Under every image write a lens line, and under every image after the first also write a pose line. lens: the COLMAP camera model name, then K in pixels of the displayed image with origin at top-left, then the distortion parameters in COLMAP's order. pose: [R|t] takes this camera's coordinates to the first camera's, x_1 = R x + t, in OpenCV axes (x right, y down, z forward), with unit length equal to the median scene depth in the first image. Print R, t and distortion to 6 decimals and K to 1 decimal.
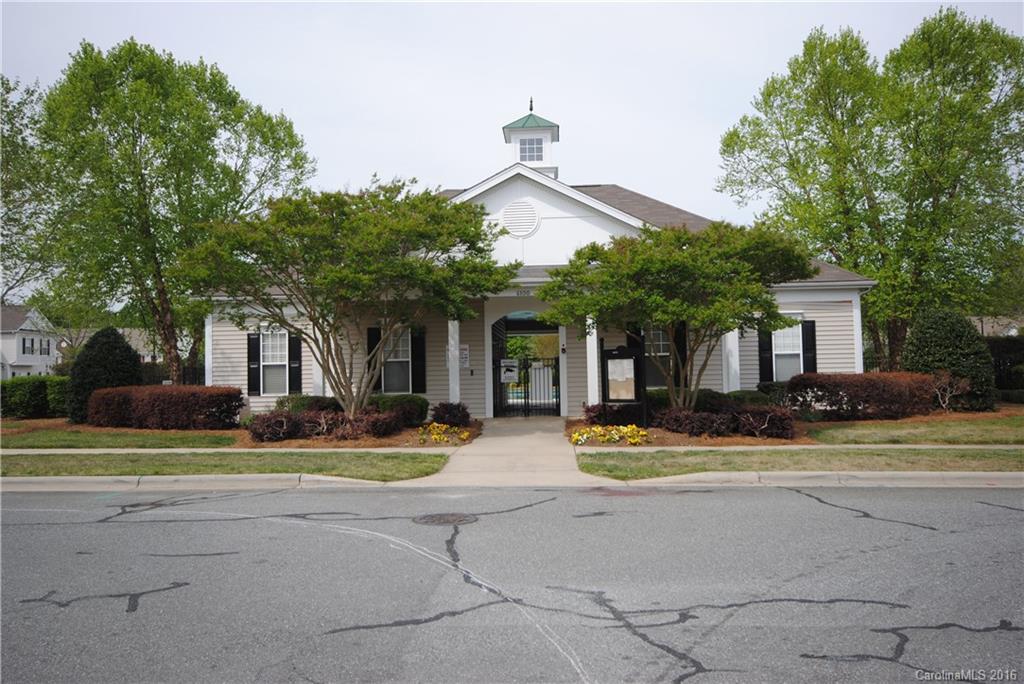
lens RADIAL K [[894.4, 0, 512.0], [0, 894.4, 342.0], [0, 0, 1]] dist [0.000322, -0.000076]
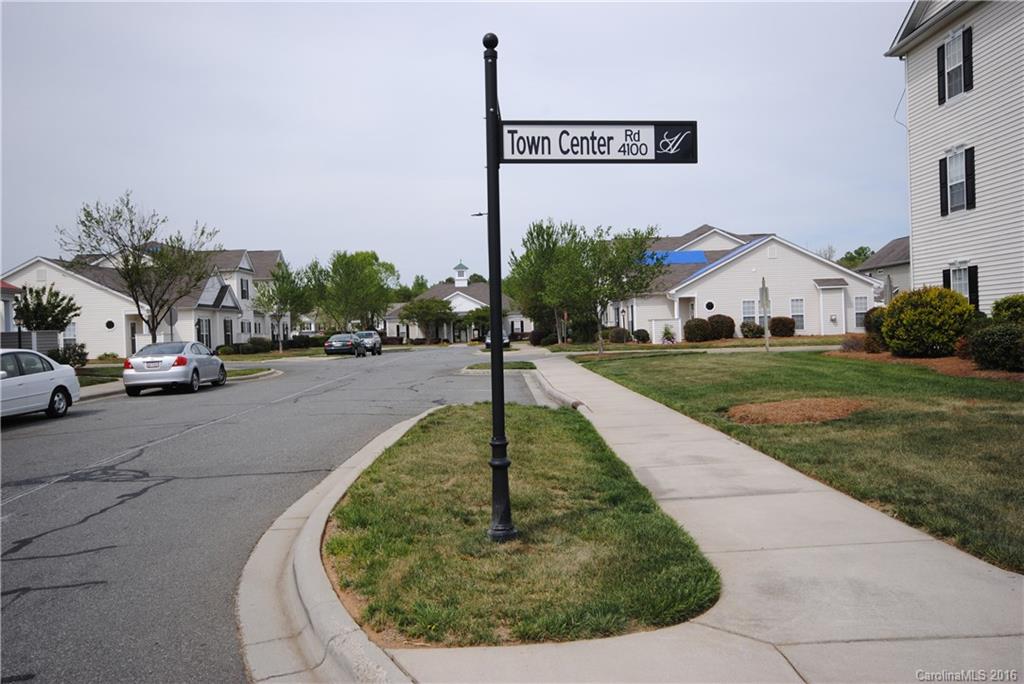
lens RADIAL K [[894.4, 0, 512.0], [0, 894.4, 342.0], [0, 0, 1]] dist [0.000322, -0.000076]
pose [[0.997523, -0.016363, 0.068416, -0.033317], [0.013425, 0.998977, 0.043176, -0.119523], [-0.069052, -0.042151, 0.996722, -3.754755]]
